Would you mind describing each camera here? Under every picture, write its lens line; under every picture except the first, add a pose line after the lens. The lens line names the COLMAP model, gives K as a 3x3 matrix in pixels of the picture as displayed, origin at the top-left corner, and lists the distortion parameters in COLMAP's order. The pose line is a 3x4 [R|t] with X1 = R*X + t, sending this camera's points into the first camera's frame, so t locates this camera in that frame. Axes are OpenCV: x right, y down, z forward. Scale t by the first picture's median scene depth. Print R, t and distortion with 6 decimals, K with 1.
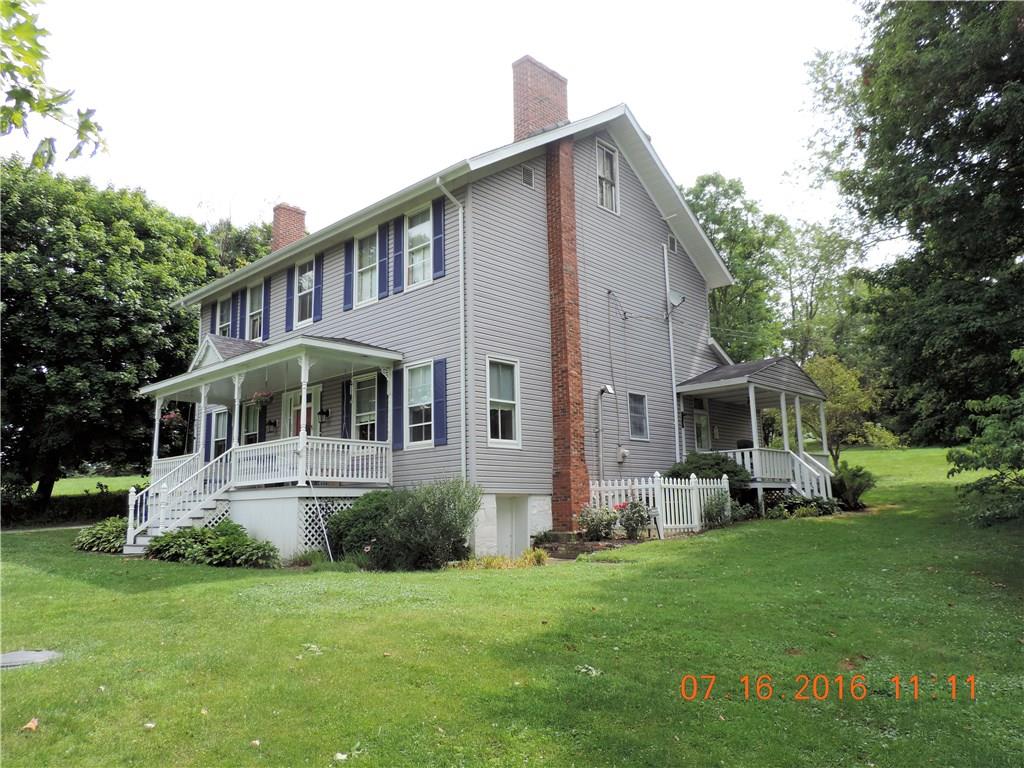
lens RADIAL K [[730.4, 0, 511.3], [0, 730.4, 384.3], [0, 0, 1]] dist [-0.020309, 0.022186]
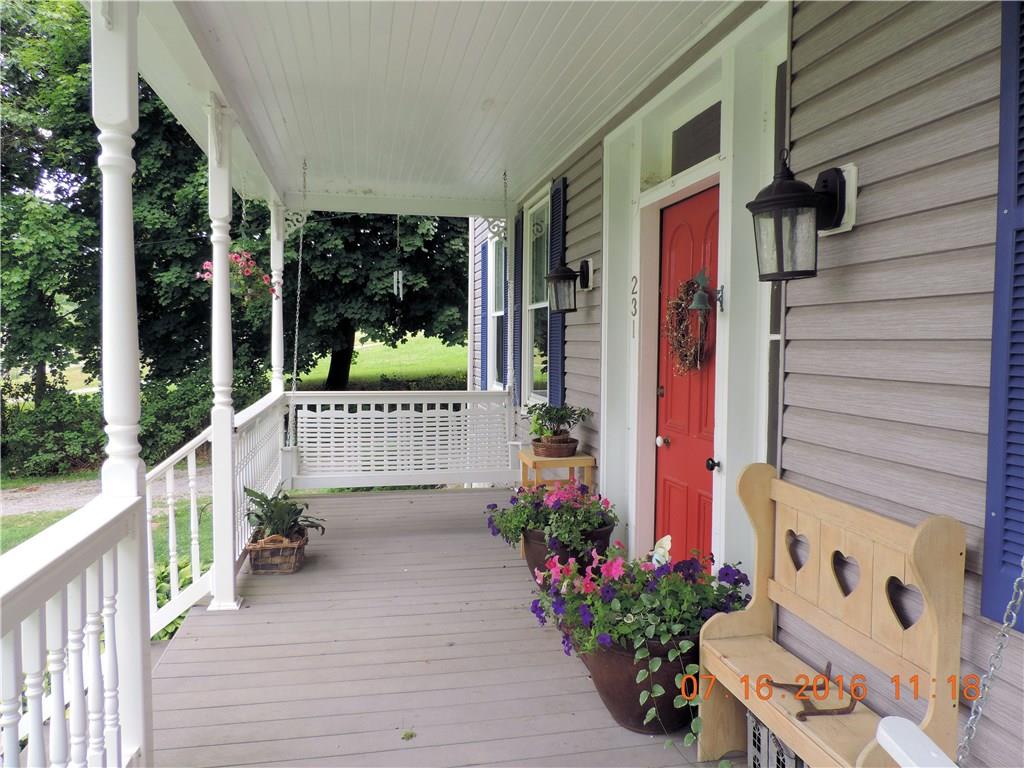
lens RADIAL K [[730.4, 0, 509.9], [0, 730.4, 379.1], [0, 0, 1]] dist [-0.020309, 0.022186]
pose [[0.810307, 0.066331, -0.582239, -0.222002], [0.069897, 0.975540, 0.208414, 0.039790], [0.581822, -0.209576, 0.785850, 0.862423]]
